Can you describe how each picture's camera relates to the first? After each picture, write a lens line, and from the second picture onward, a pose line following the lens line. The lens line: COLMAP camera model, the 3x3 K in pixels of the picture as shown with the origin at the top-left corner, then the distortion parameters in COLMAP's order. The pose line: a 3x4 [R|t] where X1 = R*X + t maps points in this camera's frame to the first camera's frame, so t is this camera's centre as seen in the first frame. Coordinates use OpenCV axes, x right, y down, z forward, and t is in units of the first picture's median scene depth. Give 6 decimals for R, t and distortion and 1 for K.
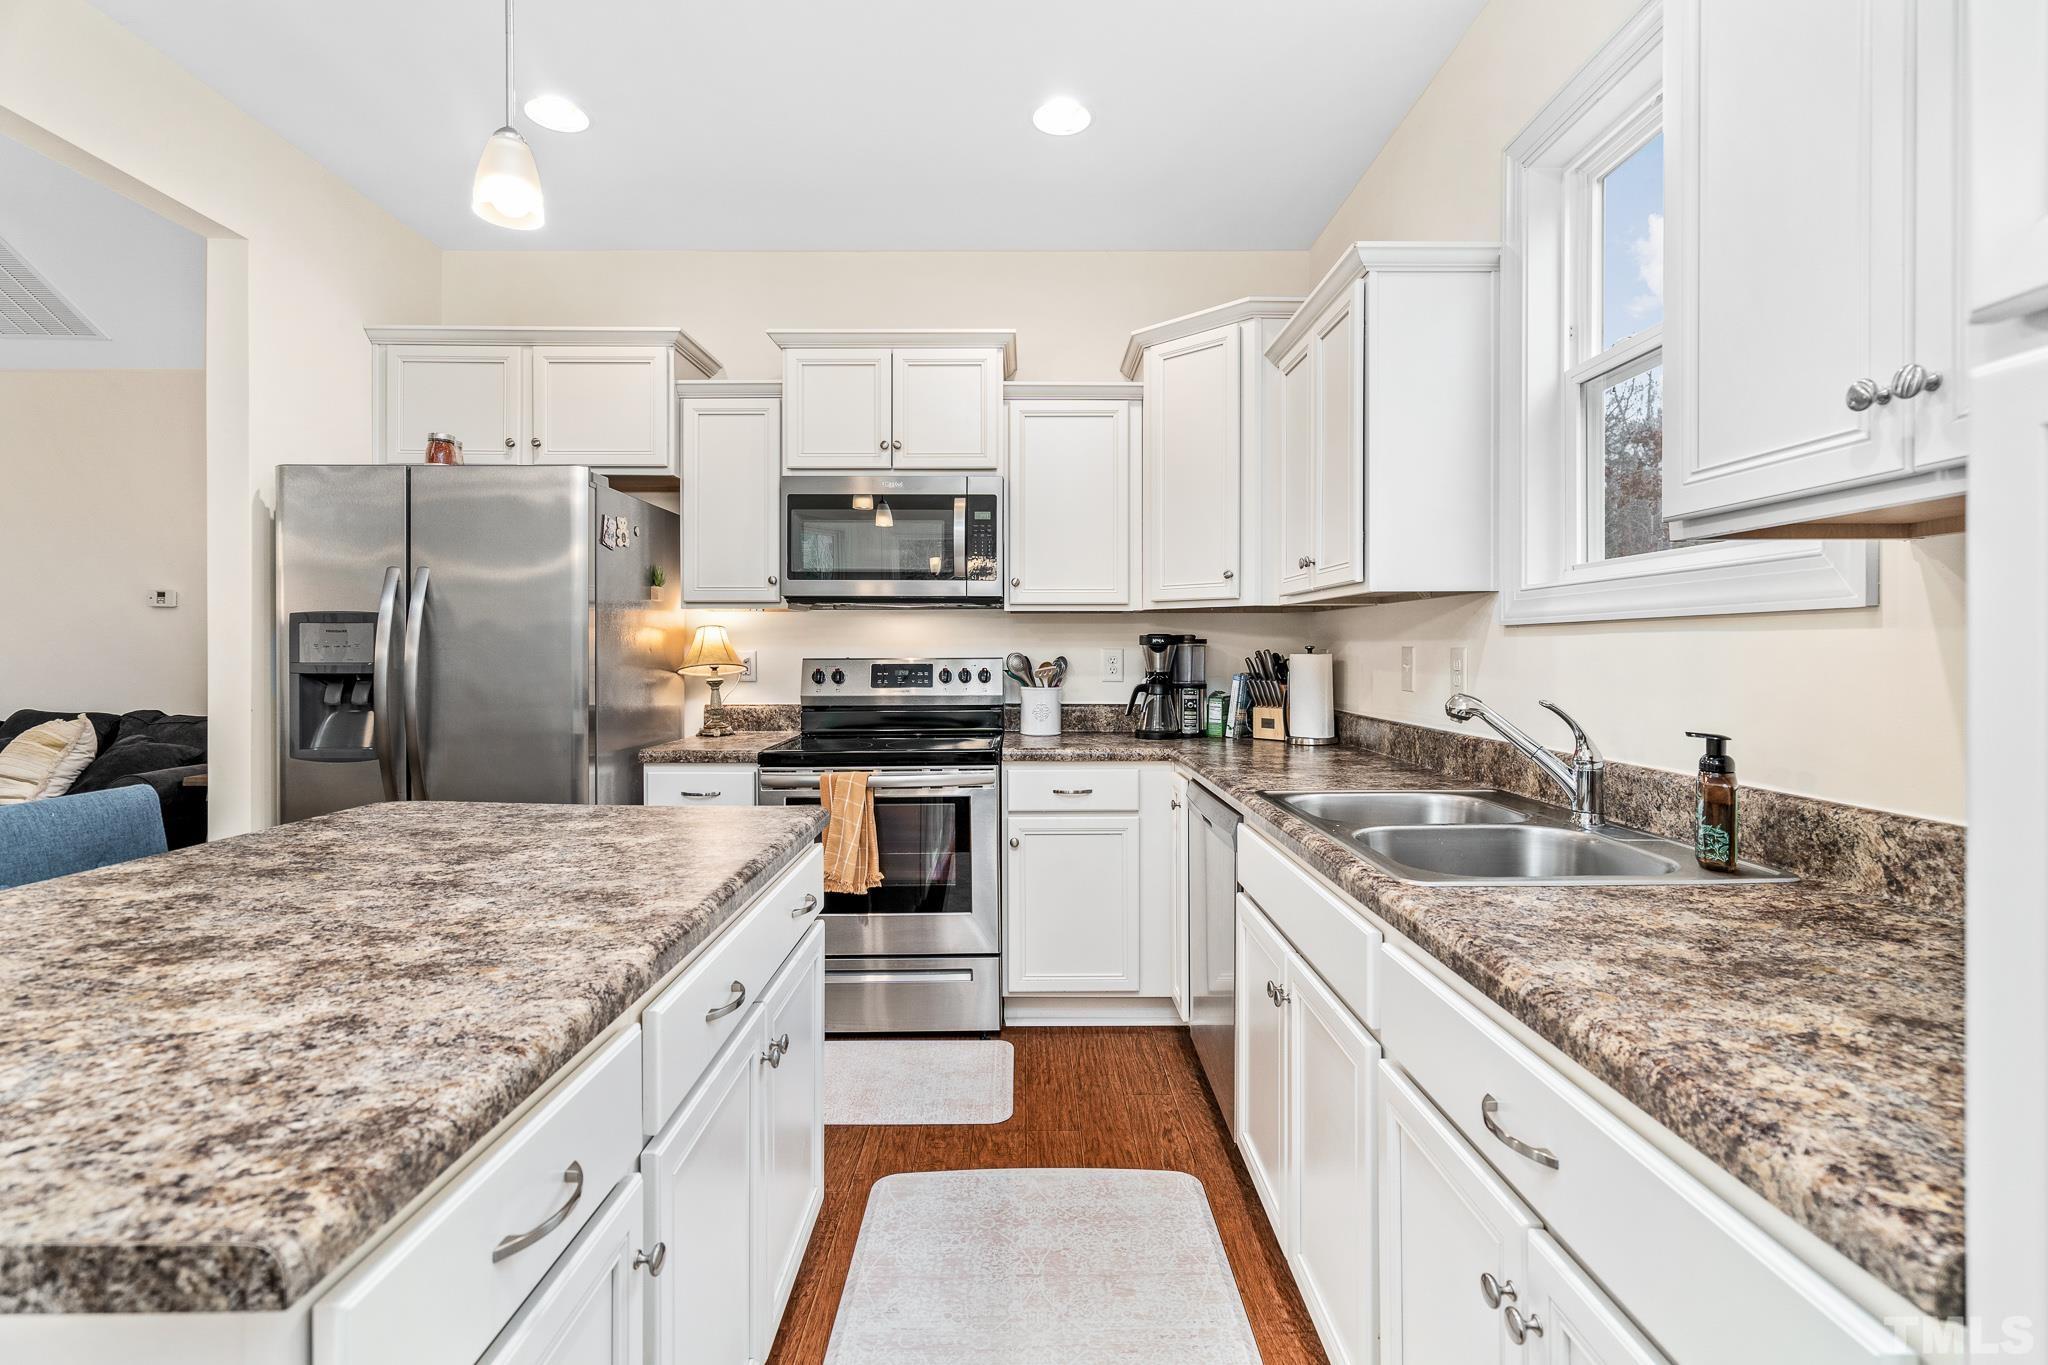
lens RADIAL K [[939.8, 0, 1032.3], [0, 939.8, 665.3], [0, 0, 1]] dist [-0.004059, 0.001499]
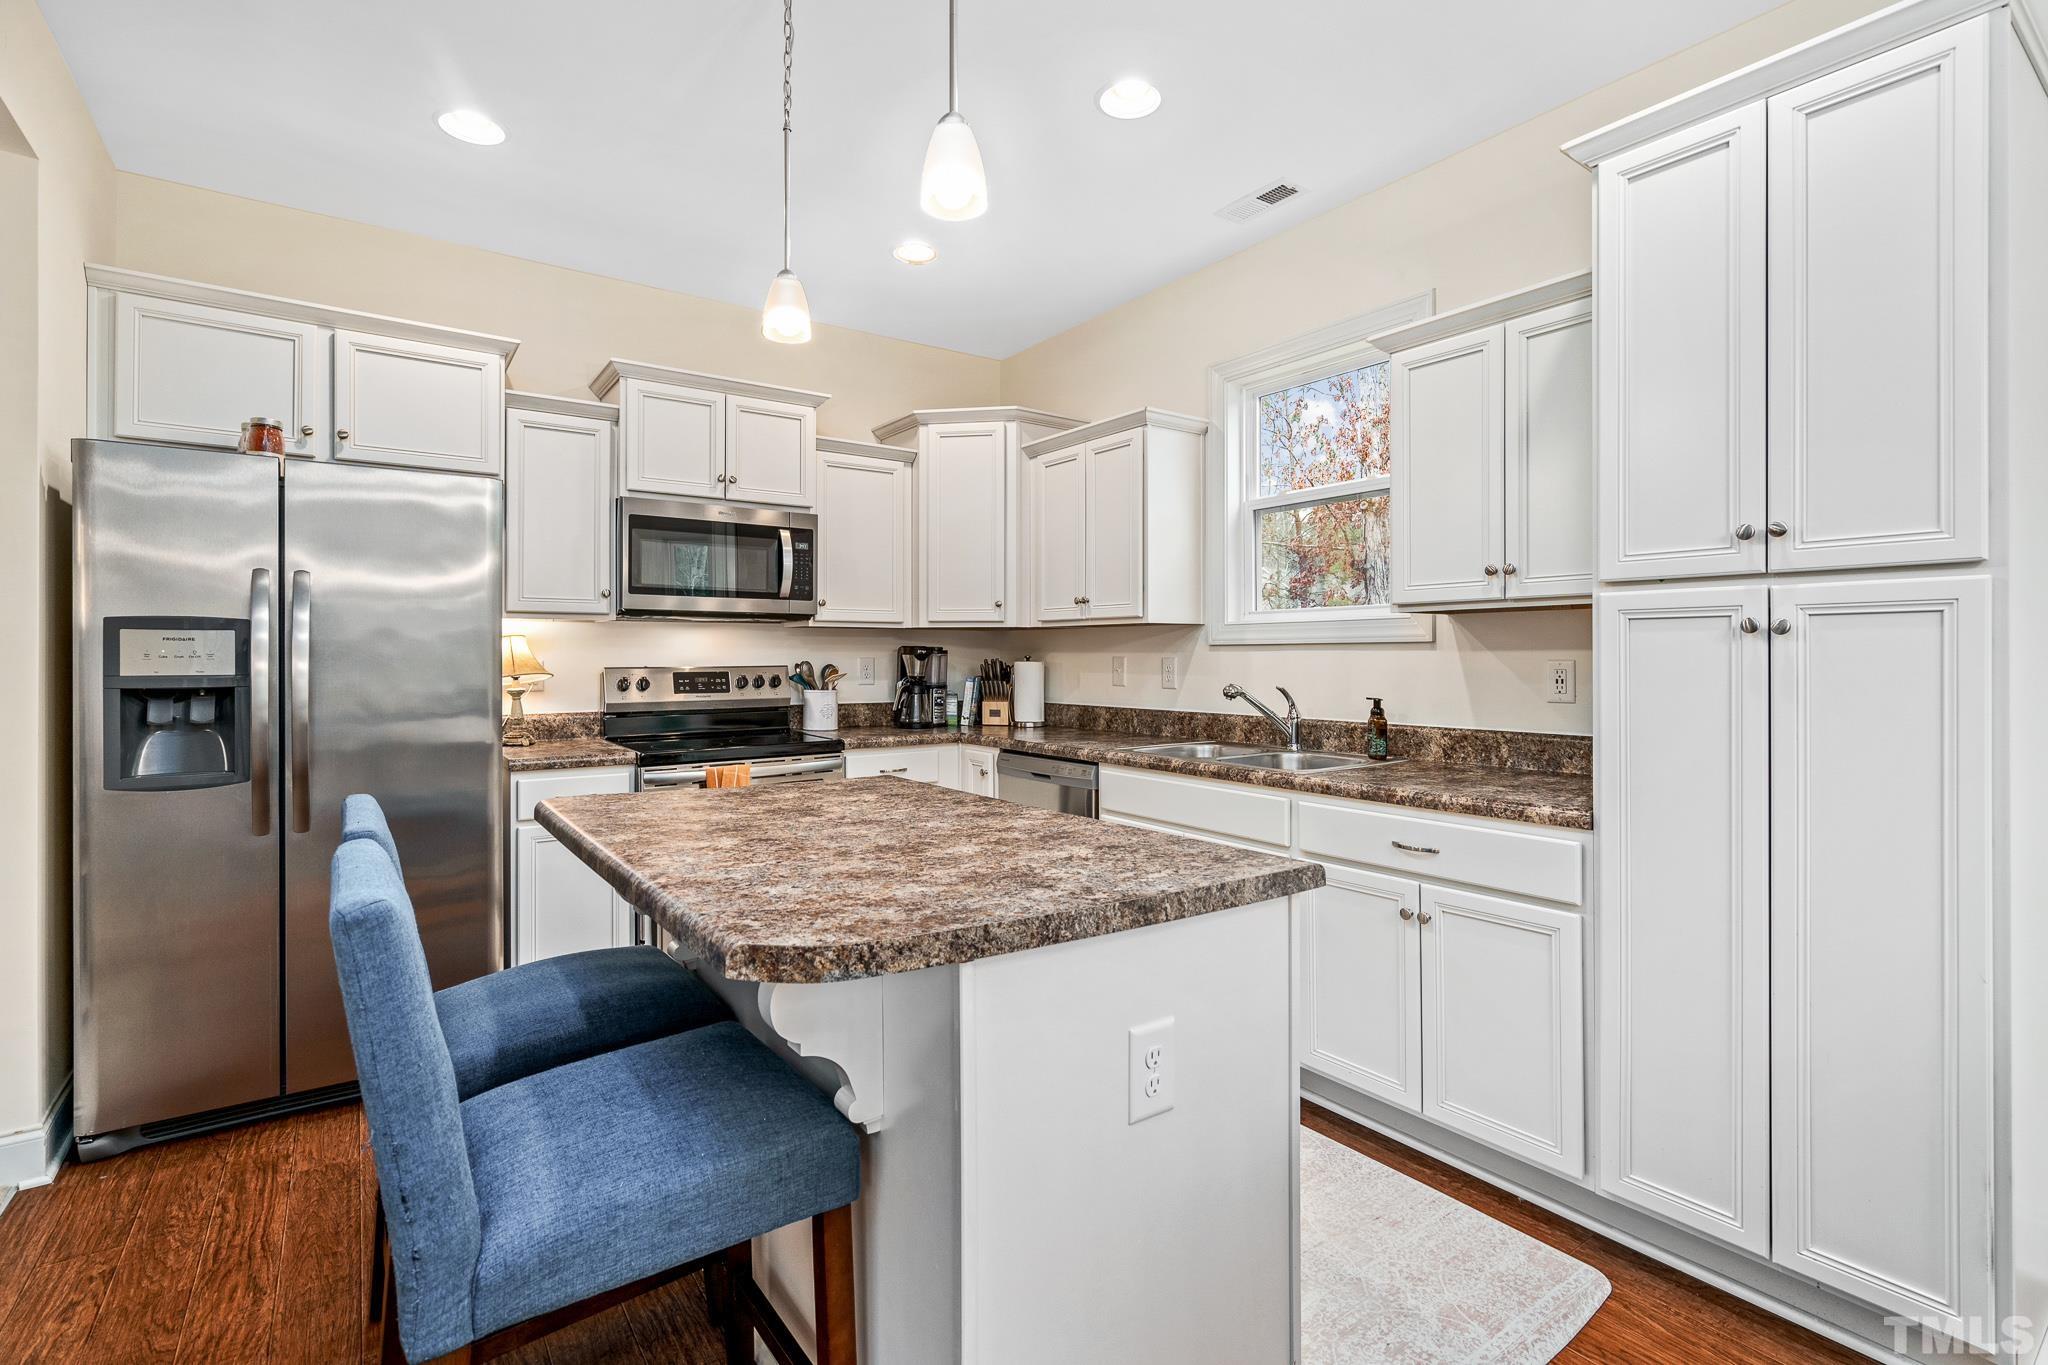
lens RADIAL K [[939.8, 0, 1032.3], [0, 939.8, 665.3], [0, 0, 1]] dist [-0.004059, 0.001499]
pose [[0.814281, -0.005393, 0.580445, -0.508093], [0.009624, 0.999945, -0.004210, -0.000881], [-0.580391, 0.009014, 0.814288, -0.136618]]
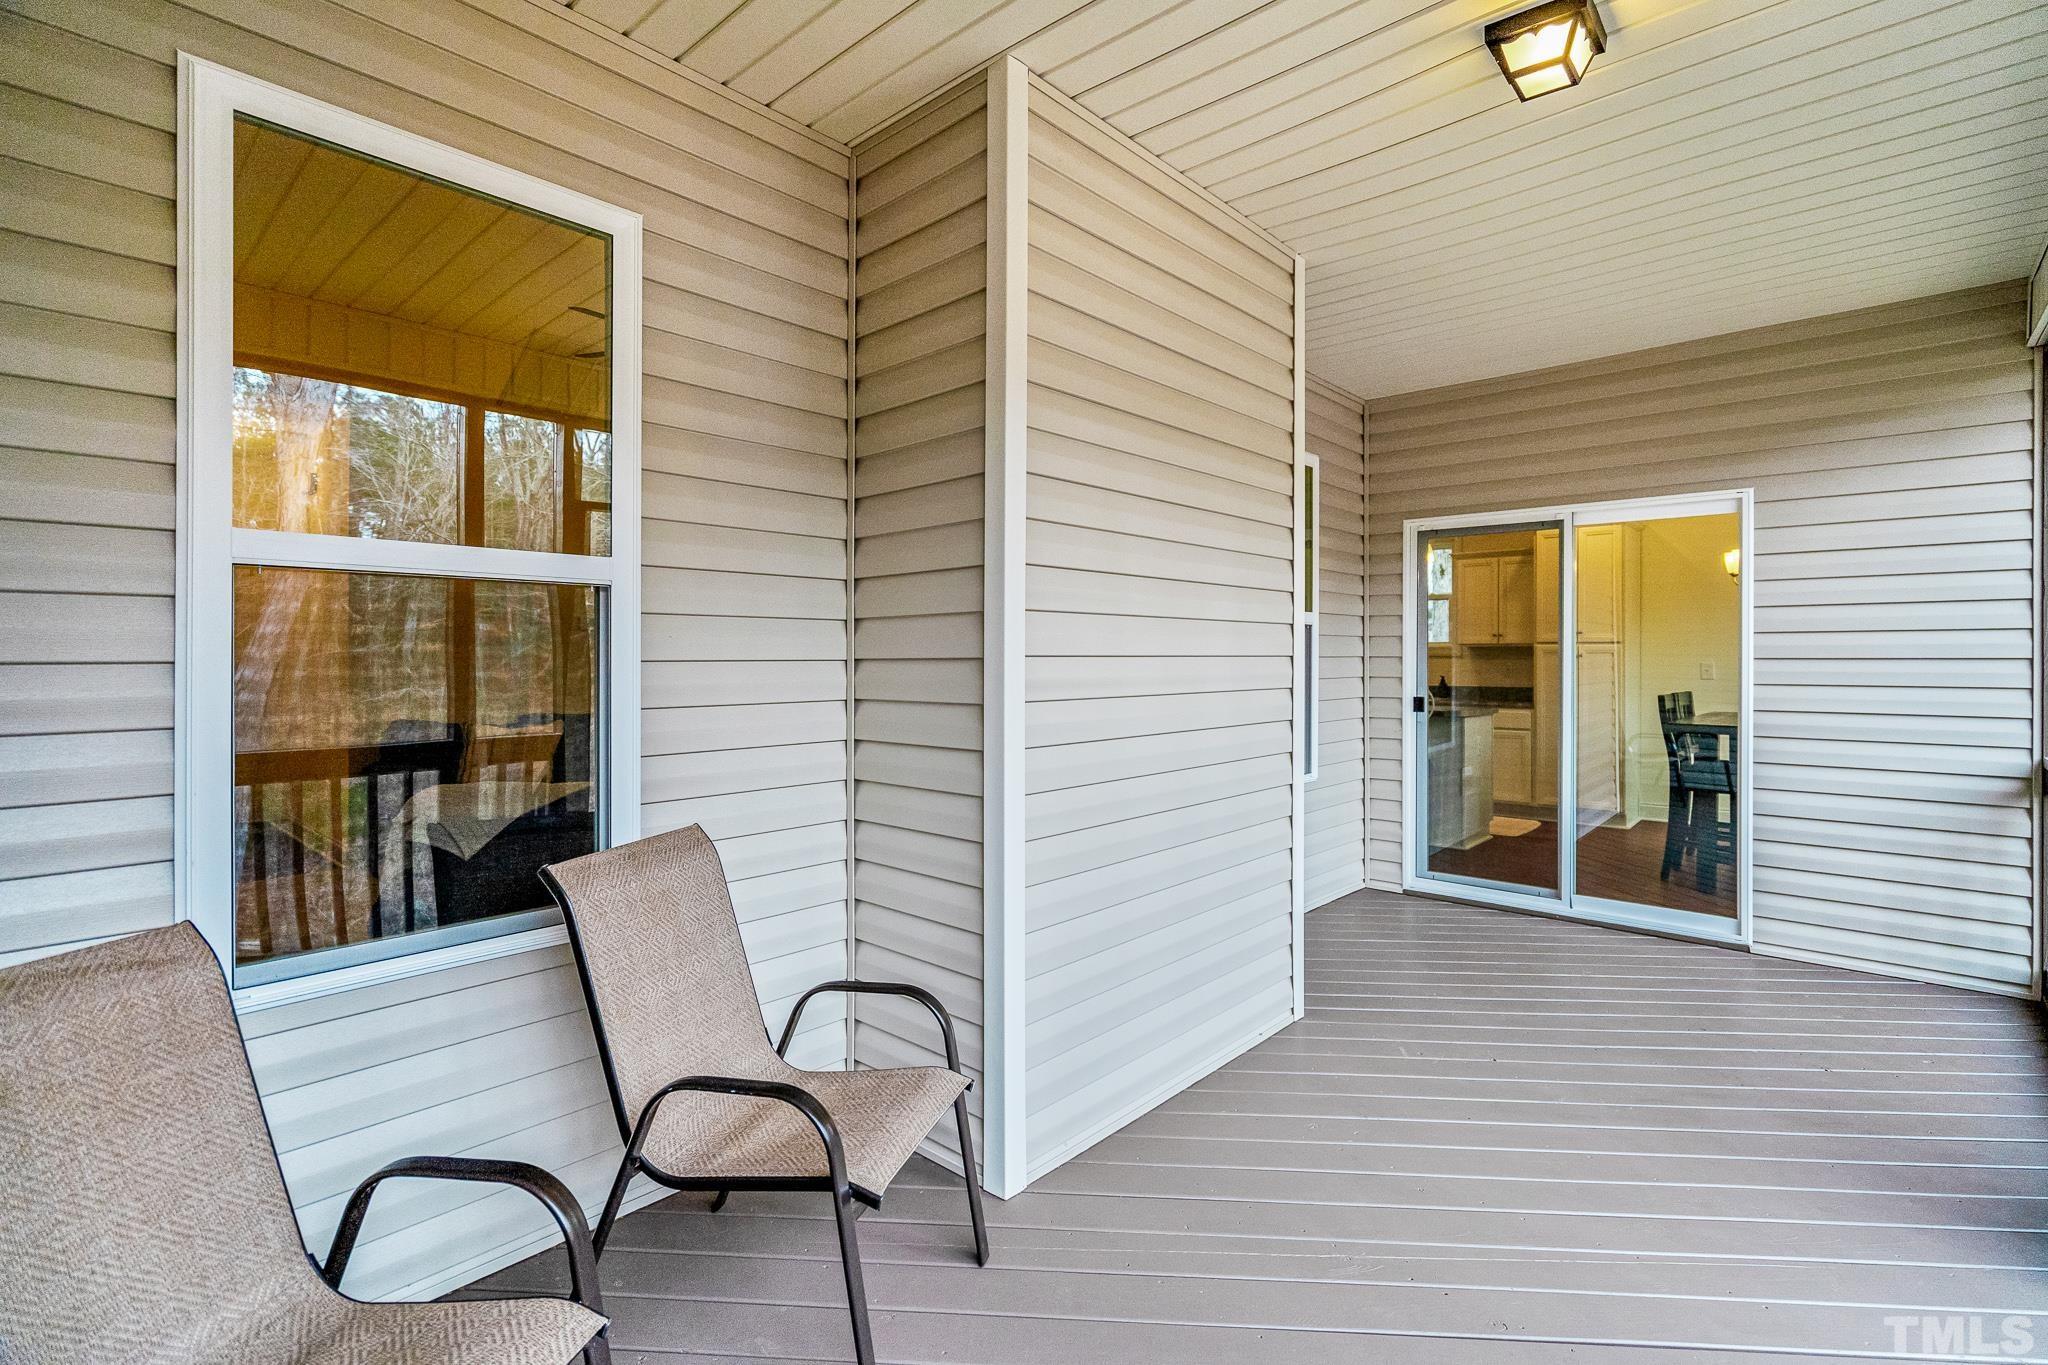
lens RADIAL K [[950.5, 0, 1026.4], [0, 950.5, 653.5], [0, 0, 1]] dist [-0.000569, 0.000203]
pose [[0.681376, 0.001305, 0.731933, -2.391096], [0.010080, 0.999887, -0.011166, -0.013345], [-0.731864, 0.014986, 0.681285, -0.523000]]
